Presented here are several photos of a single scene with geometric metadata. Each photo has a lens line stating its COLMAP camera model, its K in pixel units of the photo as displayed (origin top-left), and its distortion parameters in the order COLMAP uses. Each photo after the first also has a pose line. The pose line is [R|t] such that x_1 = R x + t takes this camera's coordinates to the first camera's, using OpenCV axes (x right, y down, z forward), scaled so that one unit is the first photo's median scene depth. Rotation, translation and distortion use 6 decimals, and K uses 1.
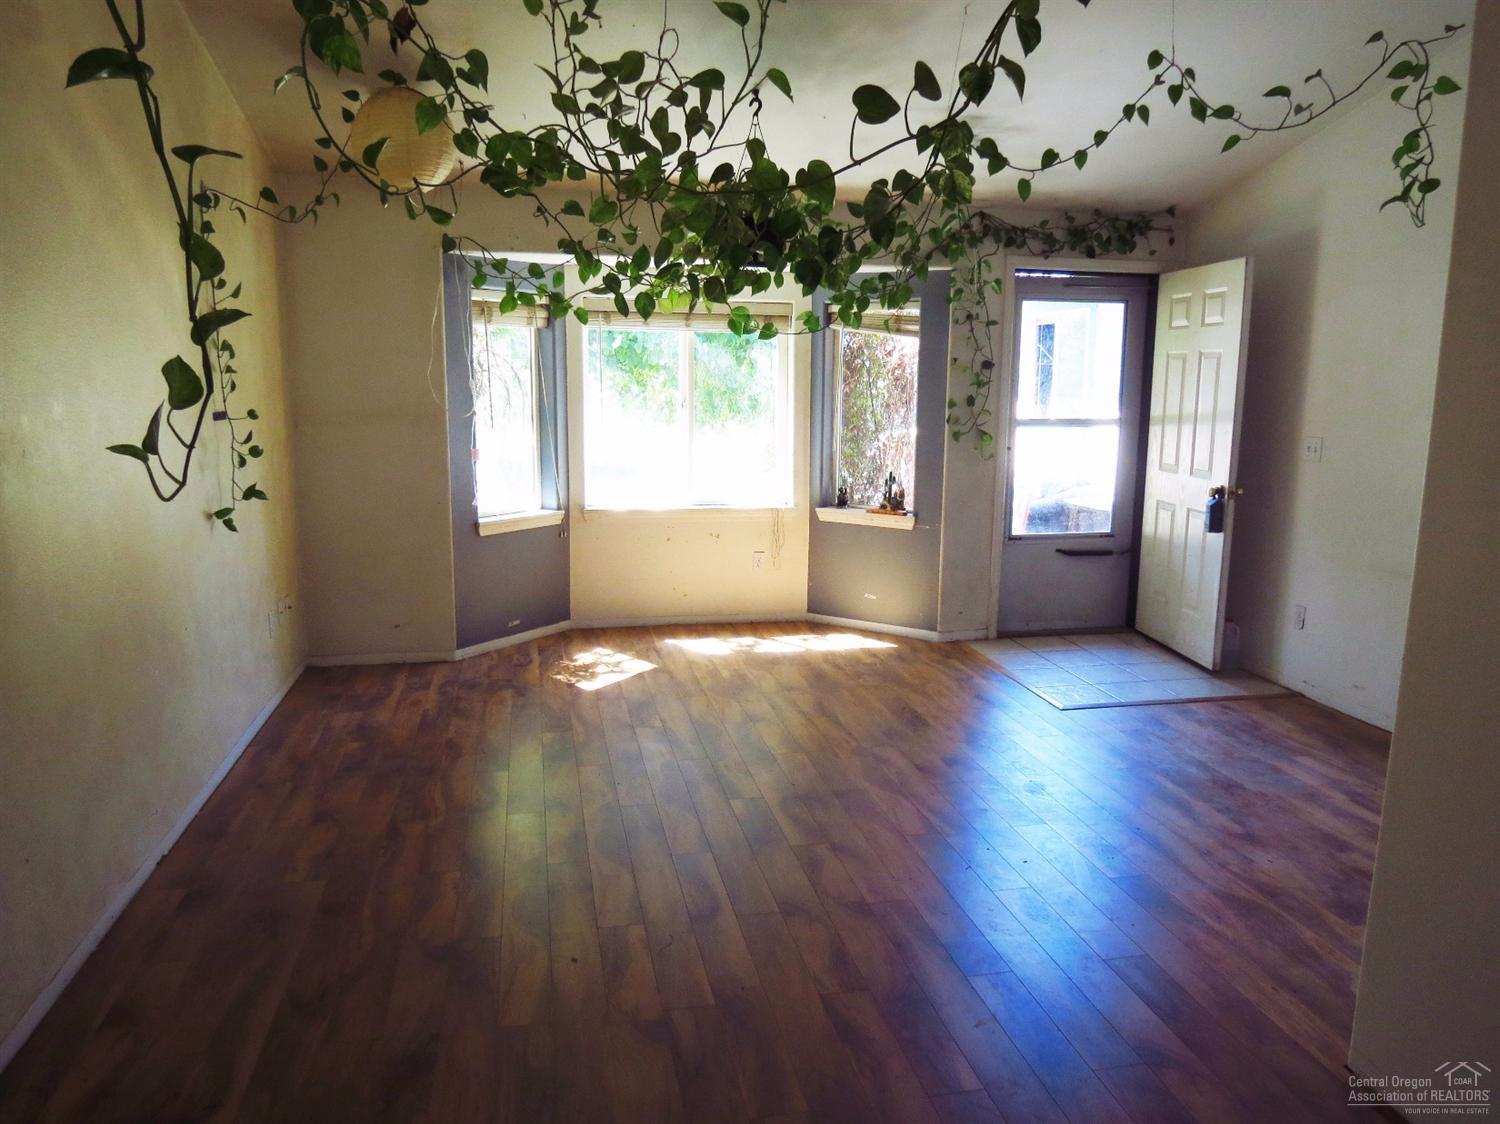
lens RADIAL K [[1060.4, 0, 750.0], [0, 1060.4, 562.0], [0, 0, 1]] dist [-0.032006, 0.005793]
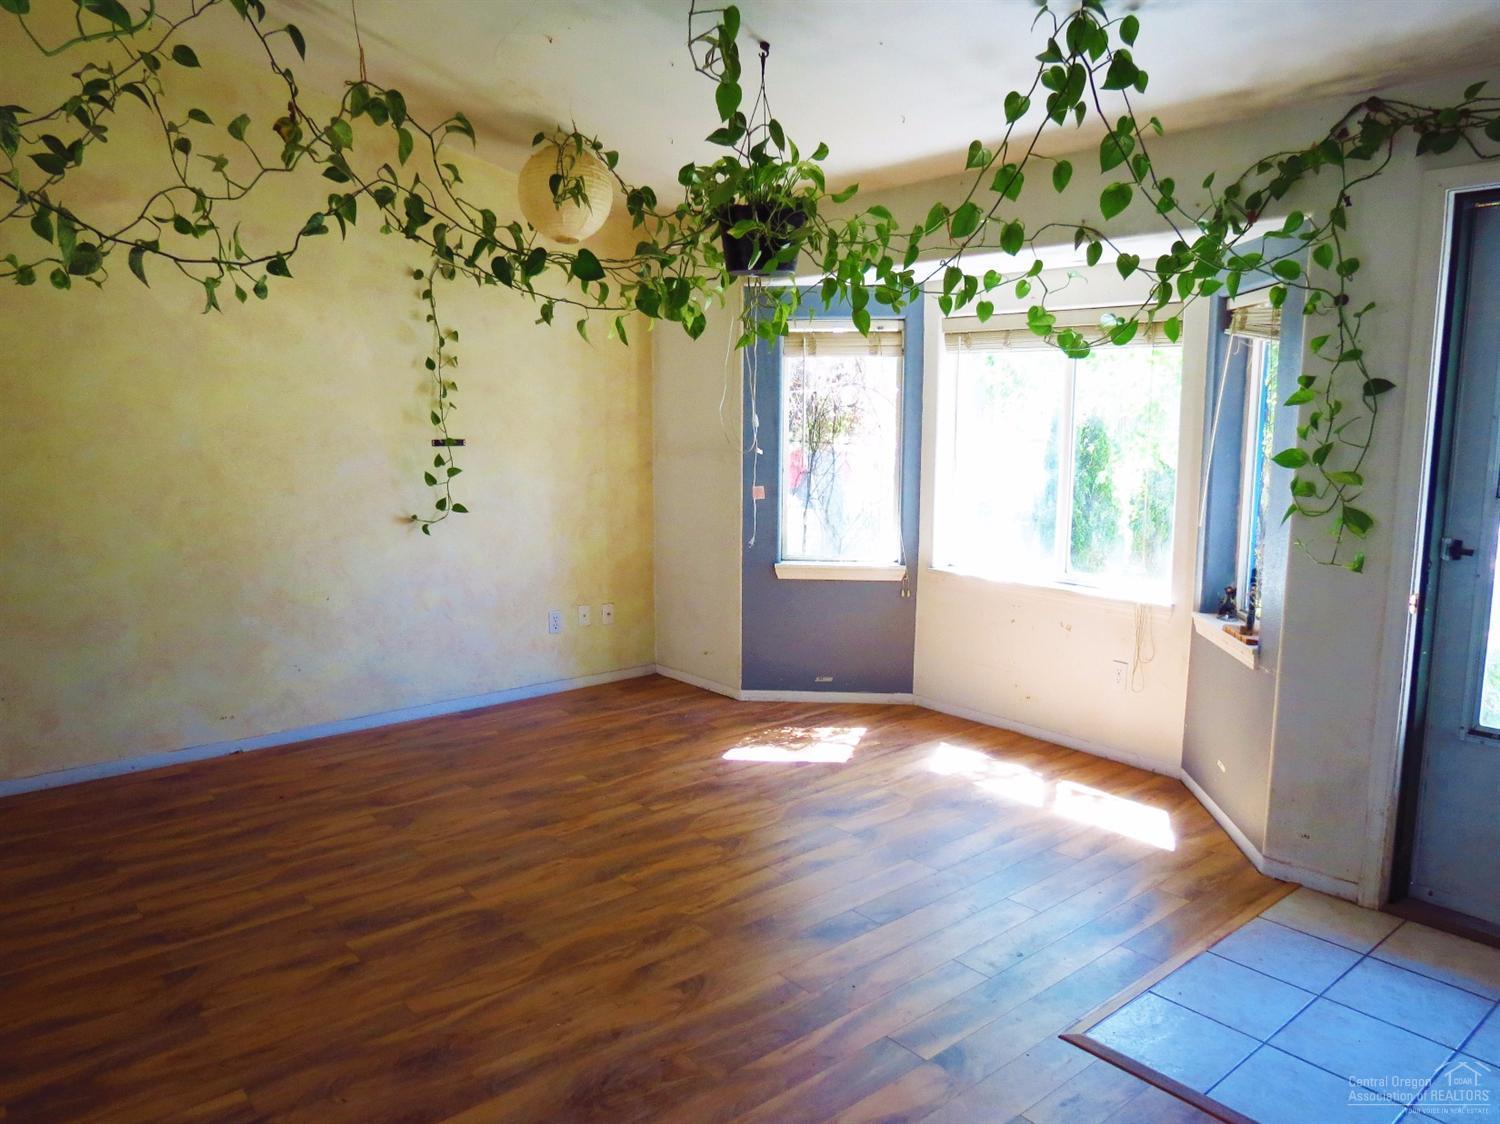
lens RADIAL K [[1060.4, 0, 750.0], [0, 1060.4, 562.0], [0, 0, 1]] dist [-0.032006, 0.005793]
pose [[0.478787, 0.118006, -0.869964, 0.636890], [-0.149425, 0.987420, 0.051702, -0.095987], [0.865121, 0.105240, 0.490397, 0.576097]]
